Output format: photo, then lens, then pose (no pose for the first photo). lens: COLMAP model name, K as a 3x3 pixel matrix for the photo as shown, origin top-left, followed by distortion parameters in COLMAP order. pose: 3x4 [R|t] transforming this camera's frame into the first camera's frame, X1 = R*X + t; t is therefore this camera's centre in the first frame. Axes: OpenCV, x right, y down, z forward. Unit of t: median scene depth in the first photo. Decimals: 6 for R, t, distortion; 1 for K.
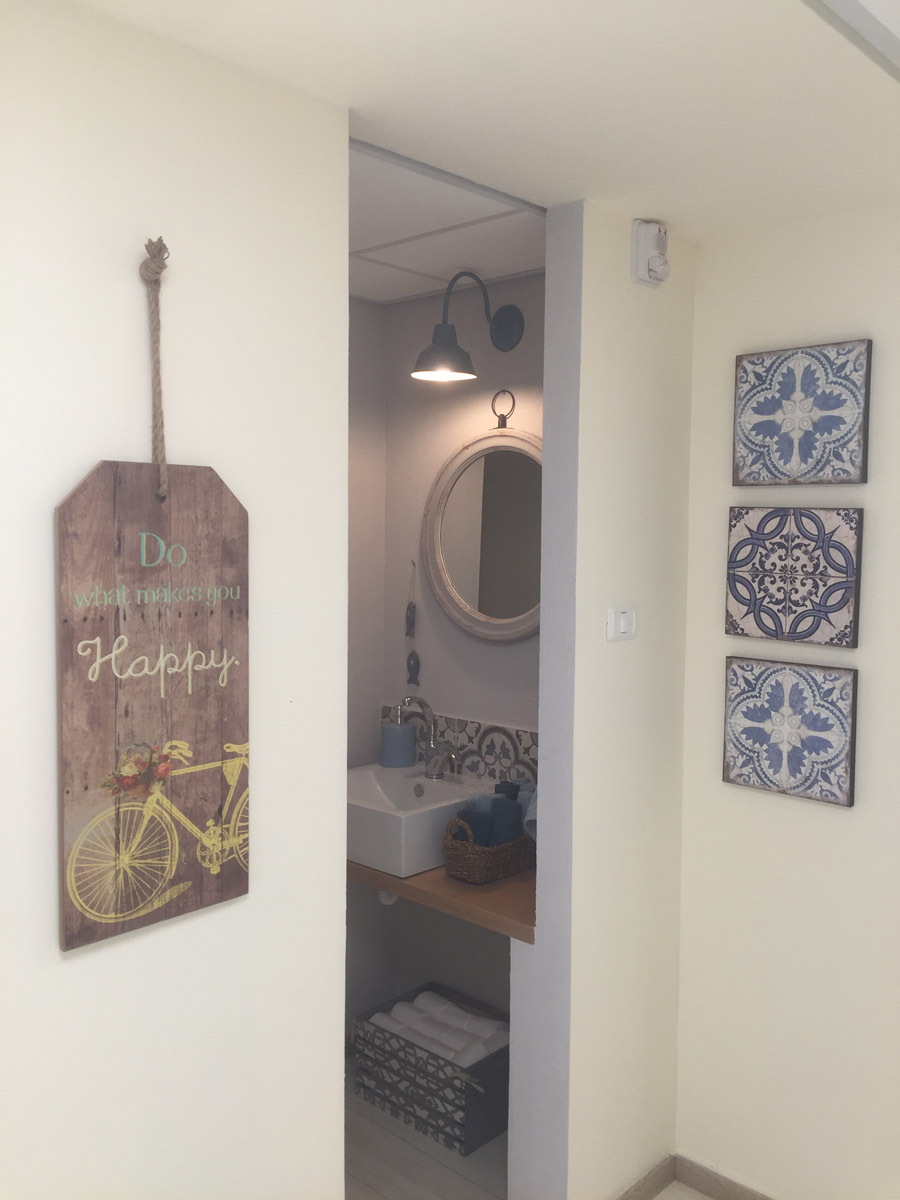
lens RADIAL K [[1038.1, 0, 450.1], [0, 1038.1, 599.5], [0, 0, 1]] dist [0.049100, 0.047608]
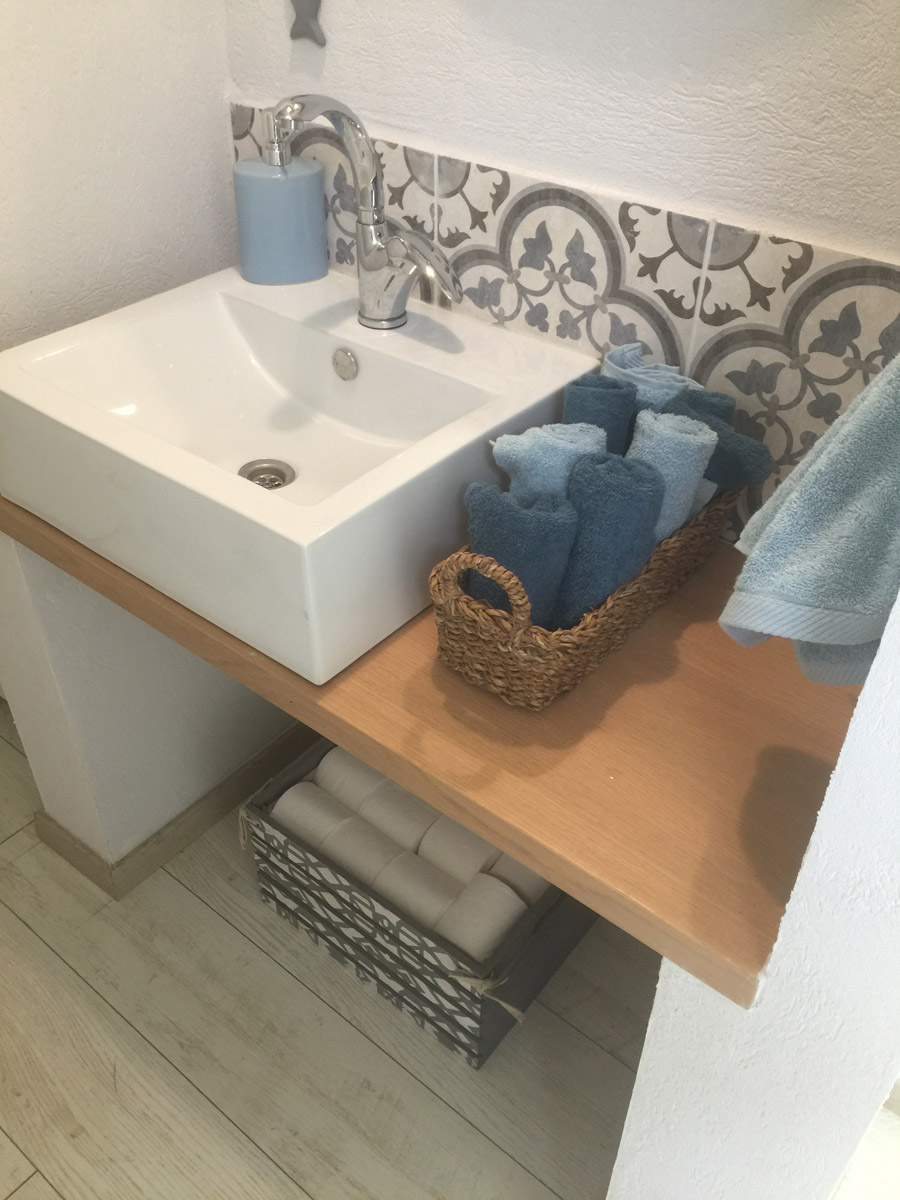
lens RADIAL K [[1038.1, 0, 452.0], [0, 1038.1, 599.0], [0, 0, 1]] dist [0.049100, 0.047608]
pose [[0.997034, -0.045061, 0.062396, -0.018641], [0.001747, 0.823735, 0.566972, 0.036920], [-0.076946, -0.565181, 0.821370, 0.632668]]
